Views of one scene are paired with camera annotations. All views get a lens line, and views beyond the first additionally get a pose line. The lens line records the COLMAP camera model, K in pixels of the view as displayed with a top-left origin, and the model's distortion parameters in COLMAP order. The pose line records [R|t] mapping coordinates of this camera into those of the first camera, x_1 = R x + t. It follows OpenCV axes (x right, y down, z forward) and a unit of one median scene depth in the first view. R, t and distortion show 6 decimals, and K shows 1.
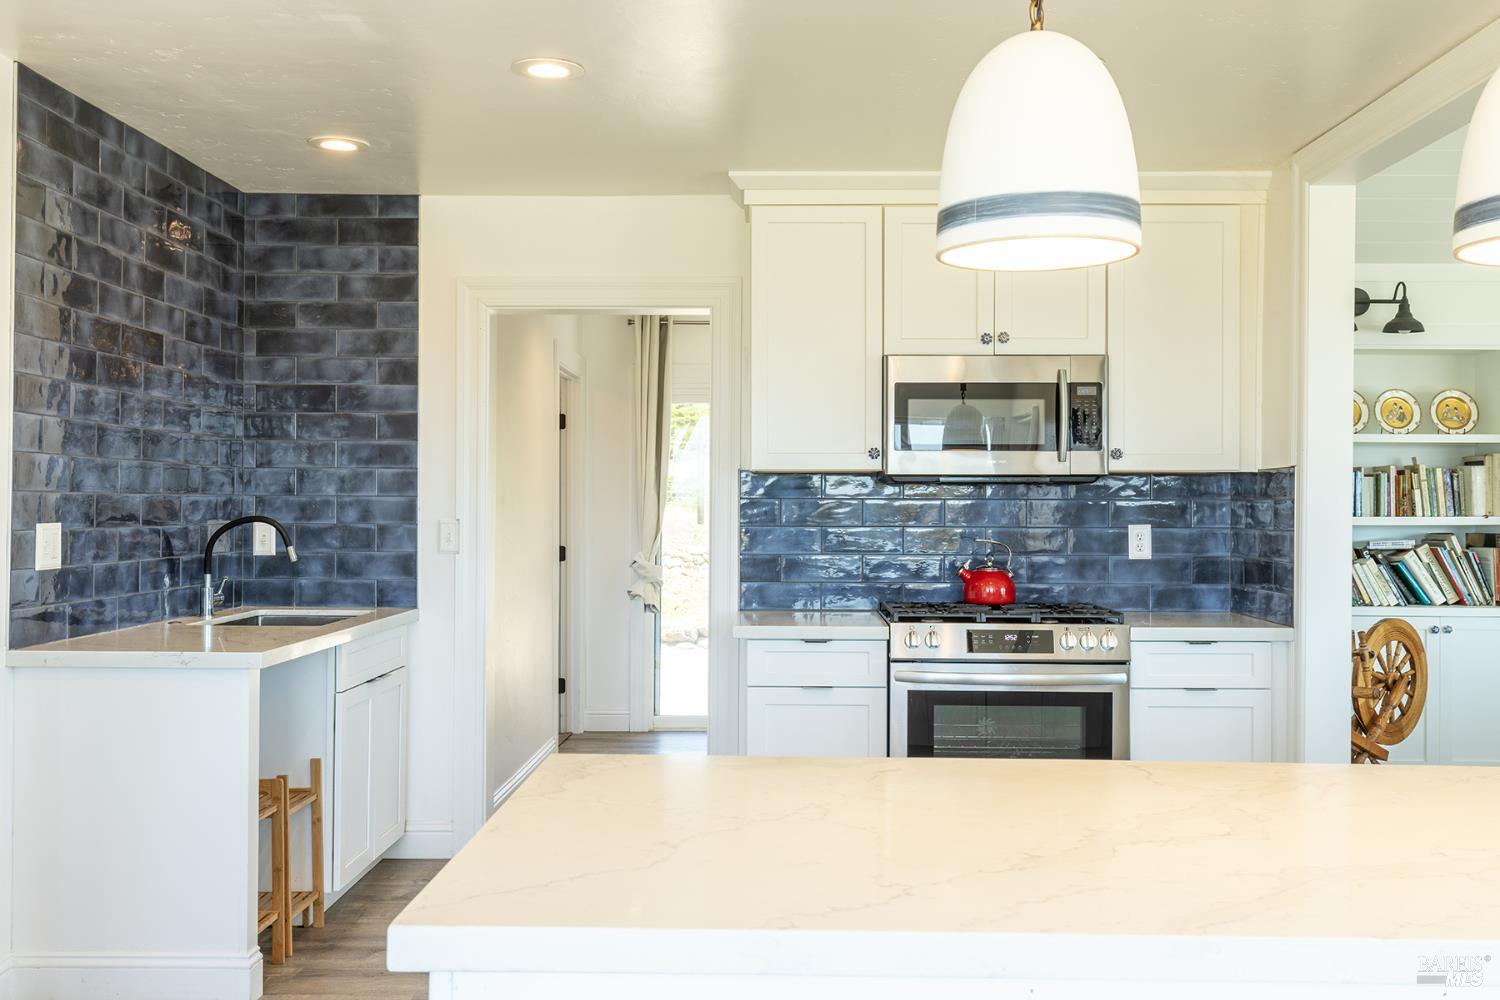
lens RADIAL K [[1414.2, 0, 762.1], [0, 1414.2, 503.7], [0, 0, 1]] dist [0.003599, 0.000000]
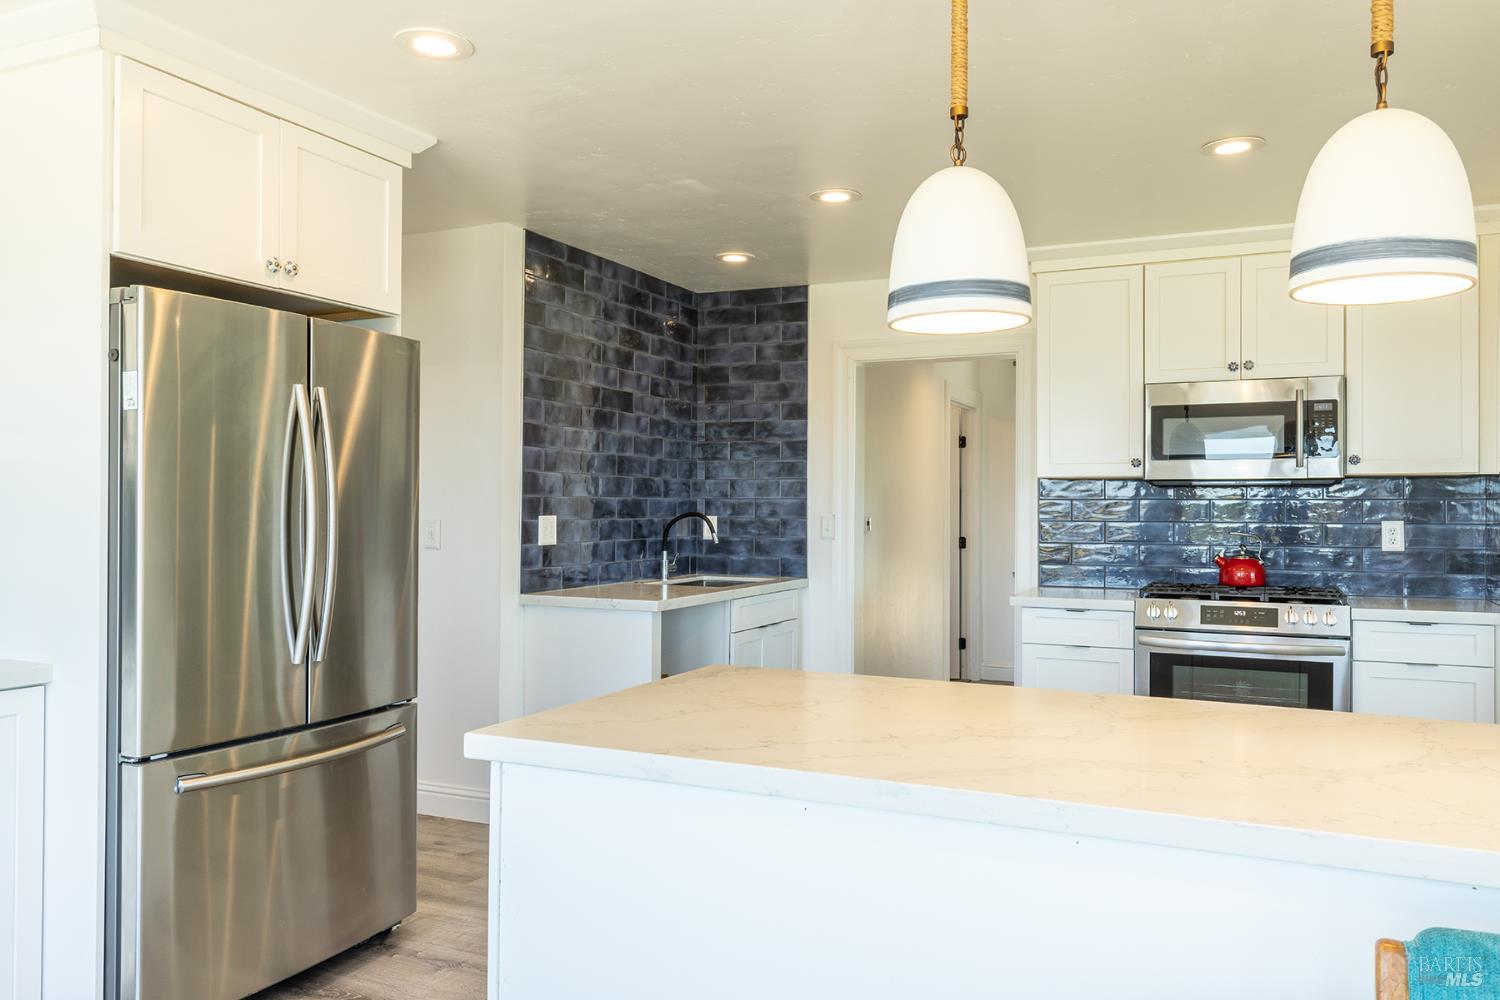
lens RADIAL K [[1113.5, 0, 753.2], [0, 1113.5, 499.9], [0, 0, 1]] dist [-0.007899, -0.001601]
pose [[0.914107, -0.002989, -0.405462, 0.168553], [0.000472, 0.999980, -0.006308, 0.003240], [0.405472, 0.005575, 0.914090, -0.038257]]
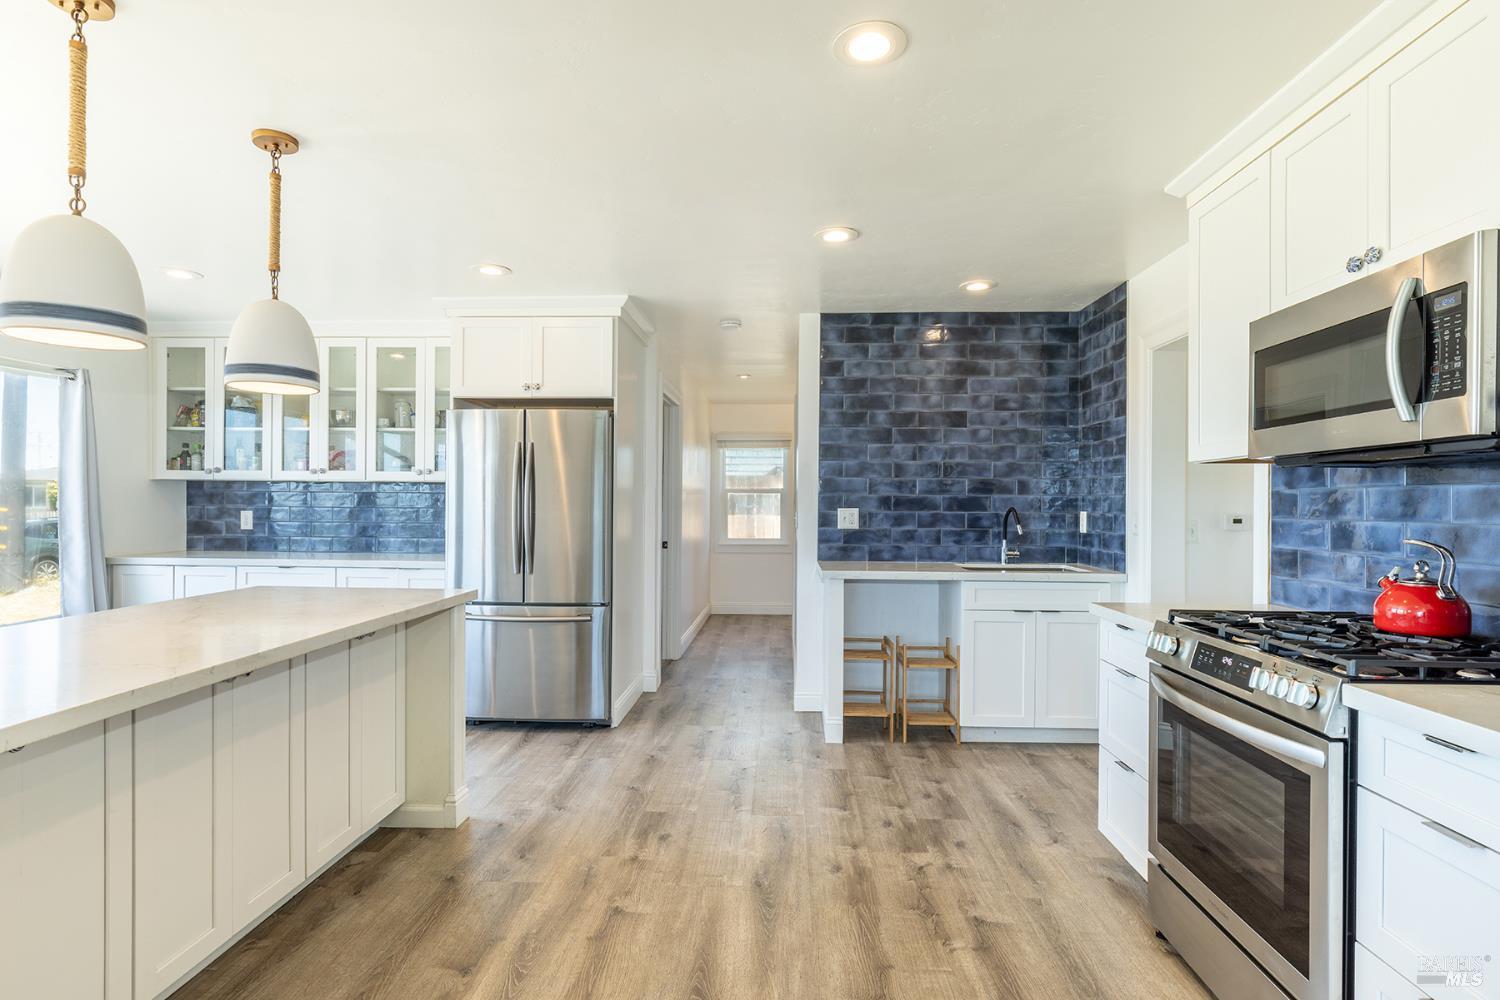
lens RADIAL K [[756.1, 0, 759.8], [0, 756.1, 505.4], [0, 0, 1]] dist [0.000119, -0.000998]
pose [[-0.022367, -0.002919, -0.999746, 0.558660], [-0.005034, 0.999983, -0.002807, 0.010612], [0.999737, 0.004970, -0.022381, 0.699744]]
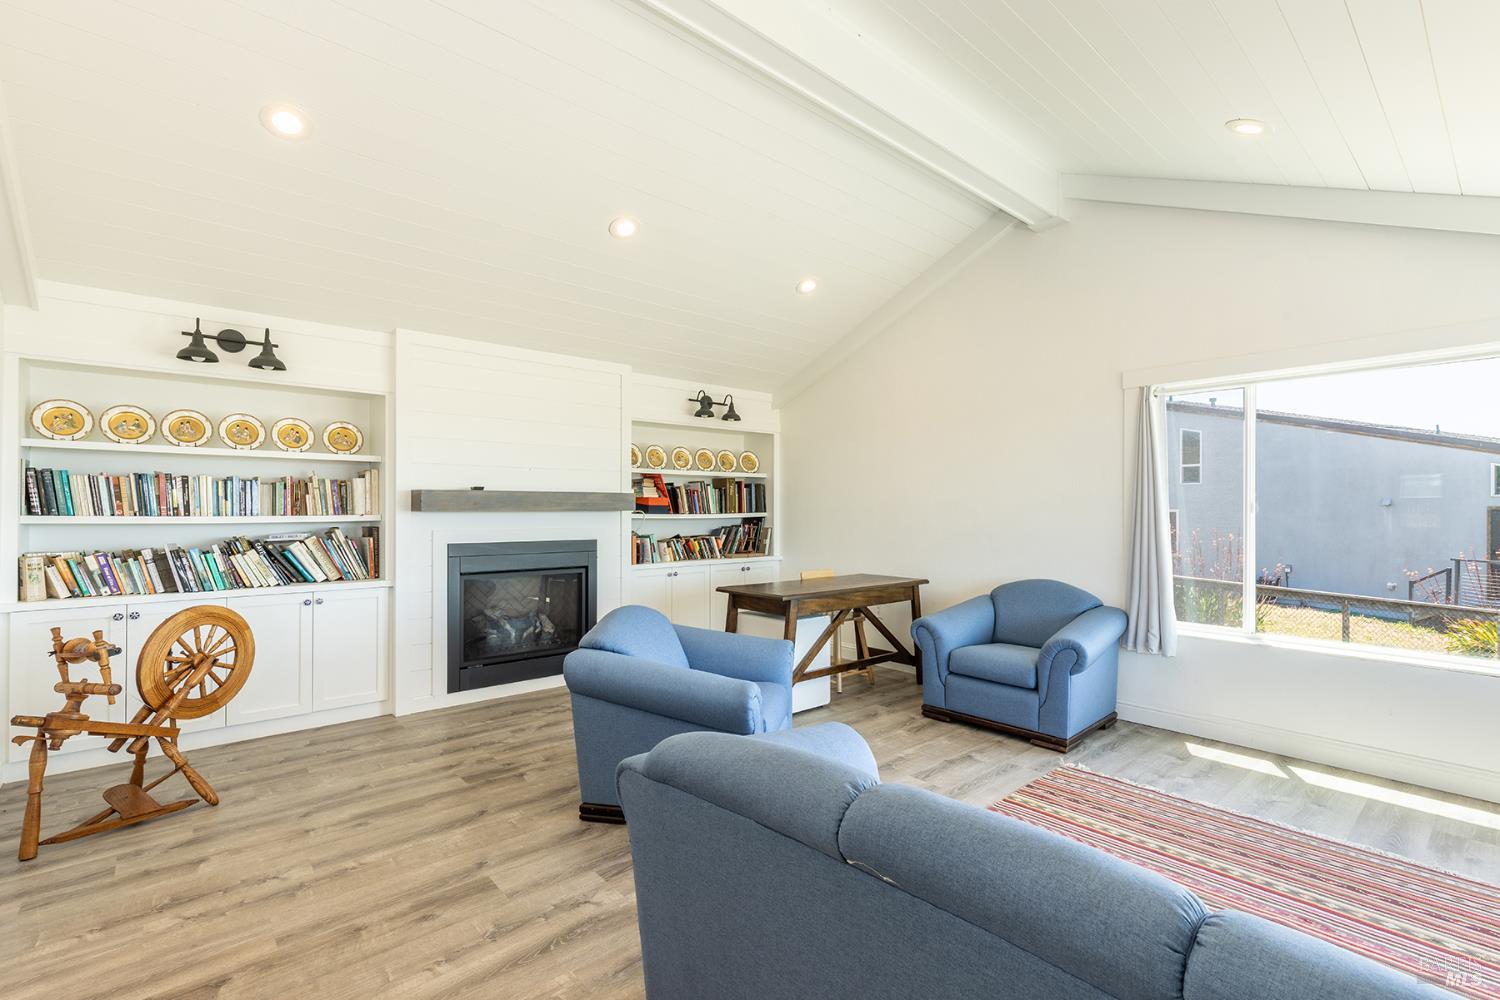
lens RADIAL K [[672.2, 0, 762.8], [0, 672.2, 507.6], [0, 0, 1]] dist [-0.000123, 0.001337]
pose [[0.739167, -0.001944, 0.673519, 0.490065], [0.000421, 0.999997, 0.002424, 0.000611], [-0.673522, -0.001508, 0.739165, 0.347748]]
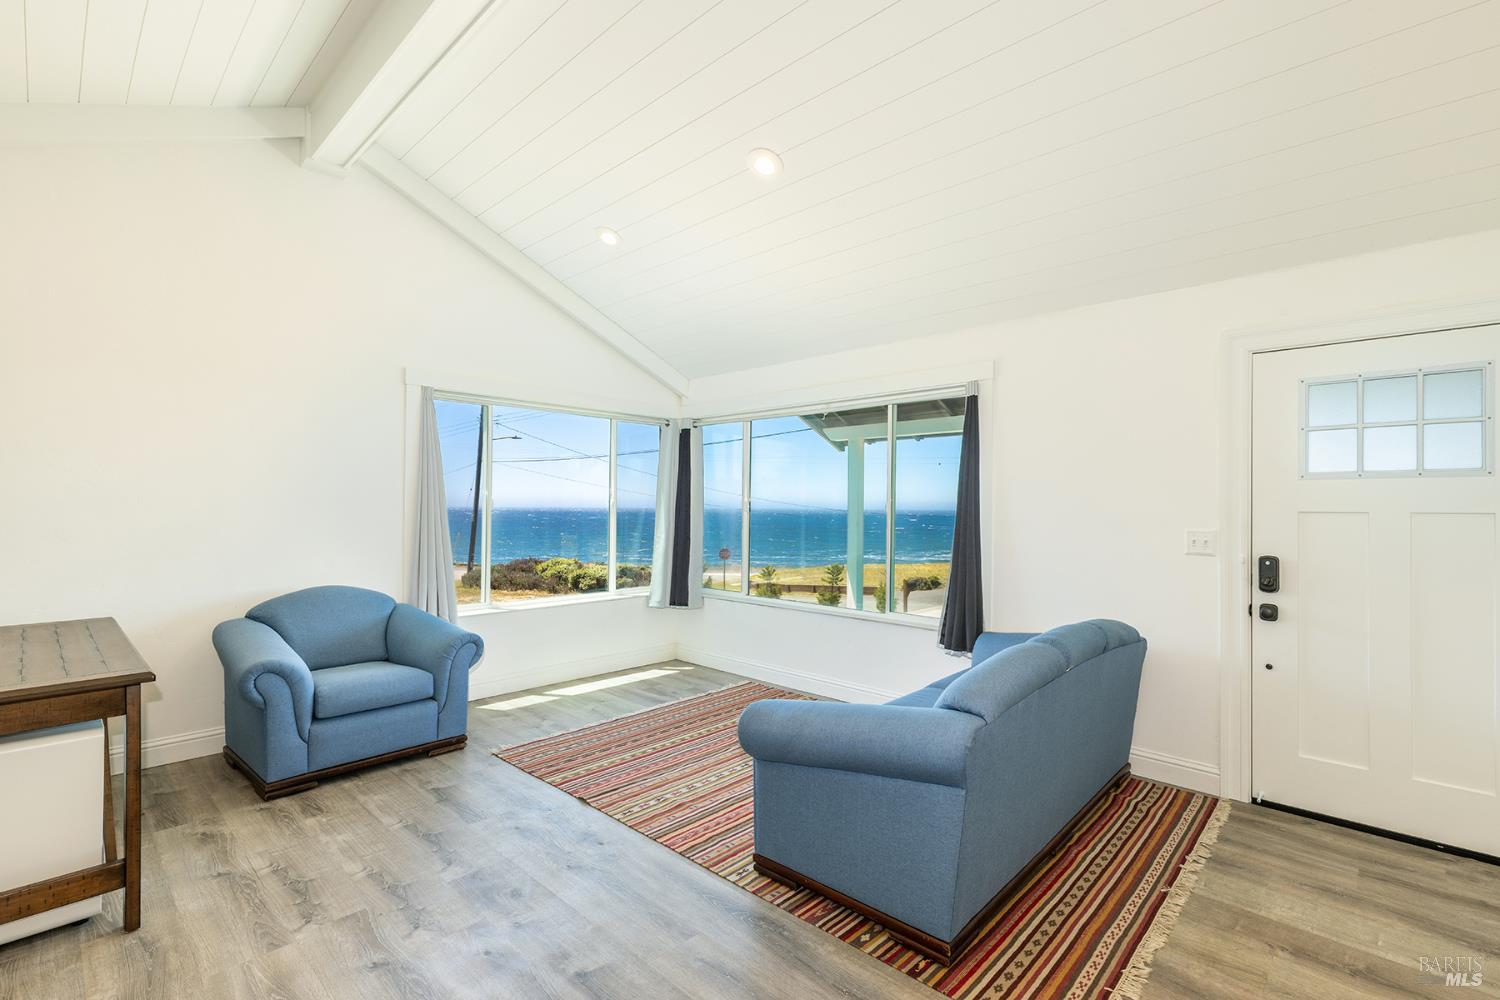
lens RADIAL K [[672.2, 0, 757.1], [0, 672.2, 506.3], [0, 0, 1]] dist [-0.000123, 0.001337]
pose [[-0.737249, -0.008775, 0.675564, 0.496688], [-0.012134, 0.999926, -0.000253, 0.001876], [-0.675512, -0.008384, -0.737302, 1.011793]]
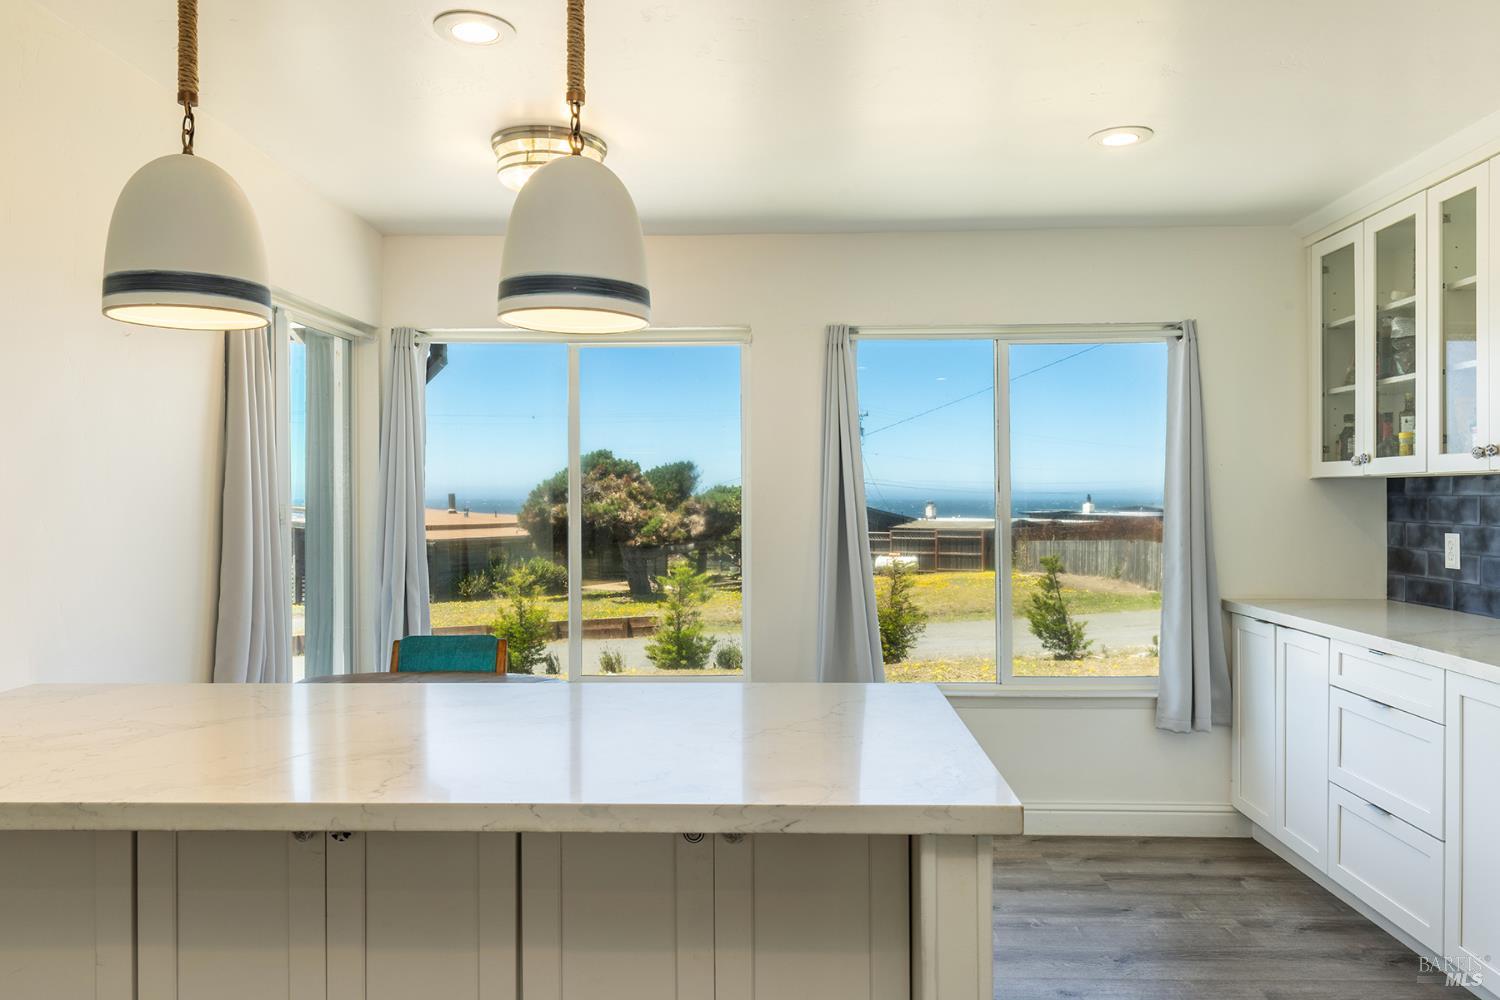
lens RADIAL K [[1068.8, 0, 765.8], [0, 1068.8, 499.6], [0, 0, 1]] dist [-0.011833, -0.000578]
pose [[-0.999846, -0.004267, 0.017051, -0.003265], [-0.004257, 0.999991, 0.000615, -0.004189], [-0.017053, 0.000542, -0.999854, 0.742758]]
